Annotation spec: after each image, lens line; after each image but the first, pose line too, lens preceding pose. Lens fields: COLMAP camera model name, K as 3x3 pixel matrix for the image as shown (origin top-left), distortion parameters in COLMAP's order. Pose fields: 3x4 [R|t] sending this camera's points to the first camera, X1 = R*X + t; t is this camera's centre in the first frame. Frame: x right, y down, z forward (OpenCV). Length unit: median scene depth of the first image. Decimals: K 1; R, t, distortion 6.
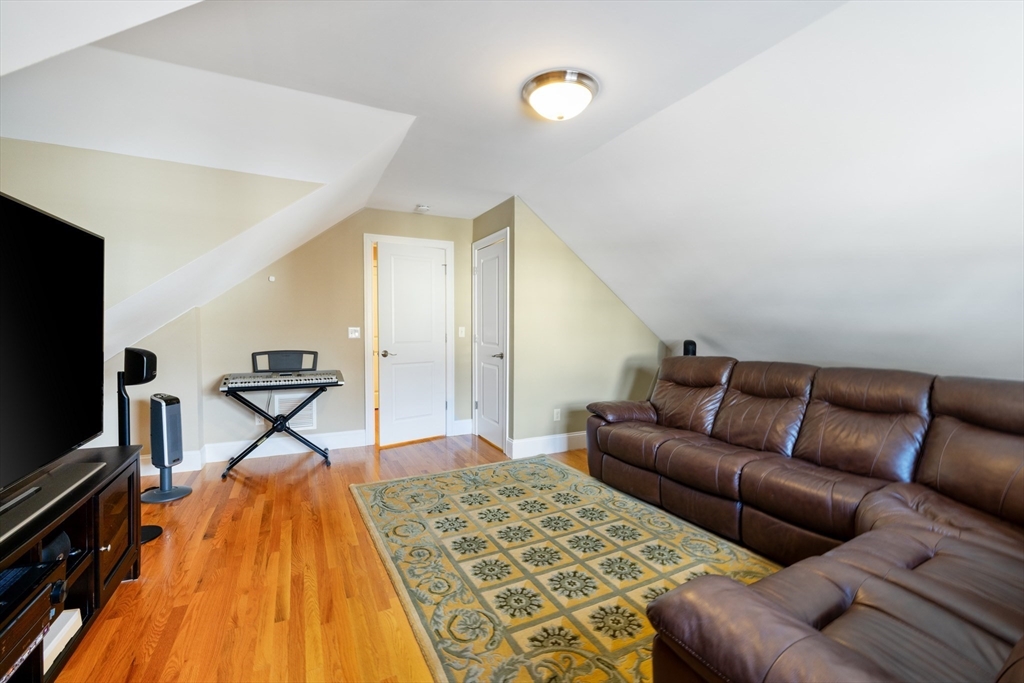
lens RADIAL K [[436.8, 0, 504.2], [0, 436.8, 328.4], [0, 0, 1]] dist [-0.000853, -0.000060]
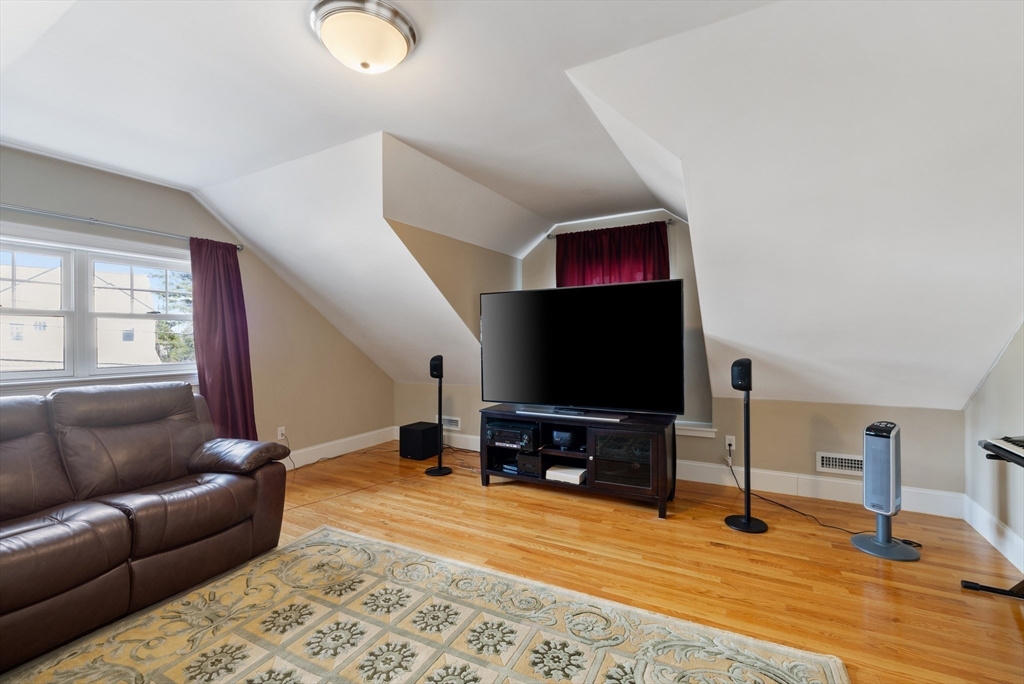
lens RADIAL K [[436.8, 0, 504.2], [0, 436.8, 328.9], [0, 0, 1]] dist [-0.000853, -0.000060]
pose [[-0.818776, -0.014870, -0.573920, 0.374334], [-0.001250, 0.999708, -0.024119, 0.000730], [0.574112, -0.019031, -0.818556, 1.838996]]
